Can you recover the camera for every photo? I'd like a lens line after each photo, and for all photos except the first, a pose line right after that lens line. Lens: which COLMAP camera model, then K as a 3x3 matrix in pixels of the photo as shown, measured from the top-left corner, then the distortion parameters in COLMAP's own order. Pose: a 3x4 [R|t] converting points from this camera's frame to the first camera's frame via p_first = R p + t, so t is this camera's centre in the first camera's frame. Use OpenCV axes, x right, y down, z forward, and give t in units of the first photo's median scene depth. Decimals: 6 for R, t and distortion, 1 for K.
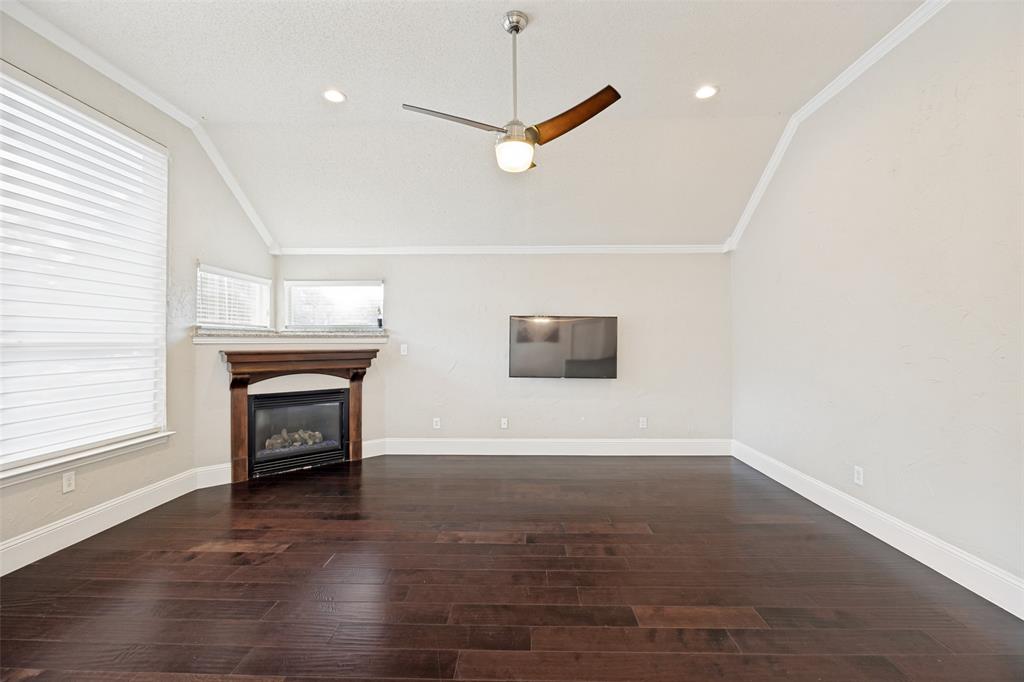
lens RADIAL K [[454.8, 0, 516.5], [0, 454.8, 341.0], [0, 0, 1]] dist [-0.015446, 0.000122]
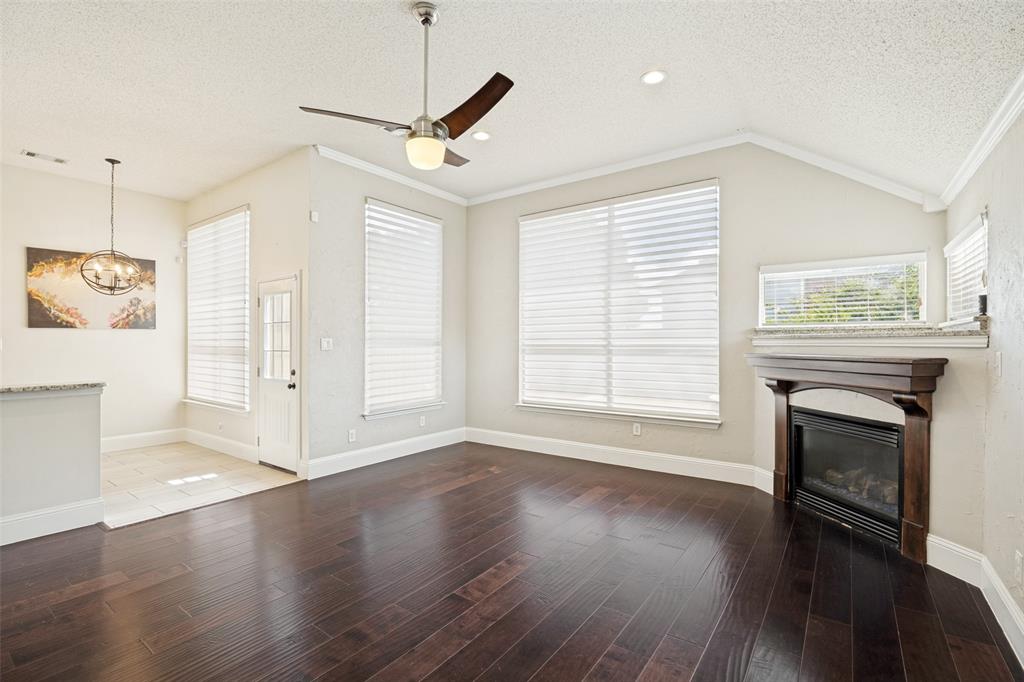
lens RADIAL K [[454.8, 0, 513.2], [0, 454.8, 345.7], [0, 0, 1]] dist [-0.015446, 0.000122]
pose [[-0.556306, 0.003160, -0.830972, 0.418800], [-0.000675, 0.999991, 0.004255, 0.001308], [0.830977, 0.002927, -0.556299, 1.022480]]
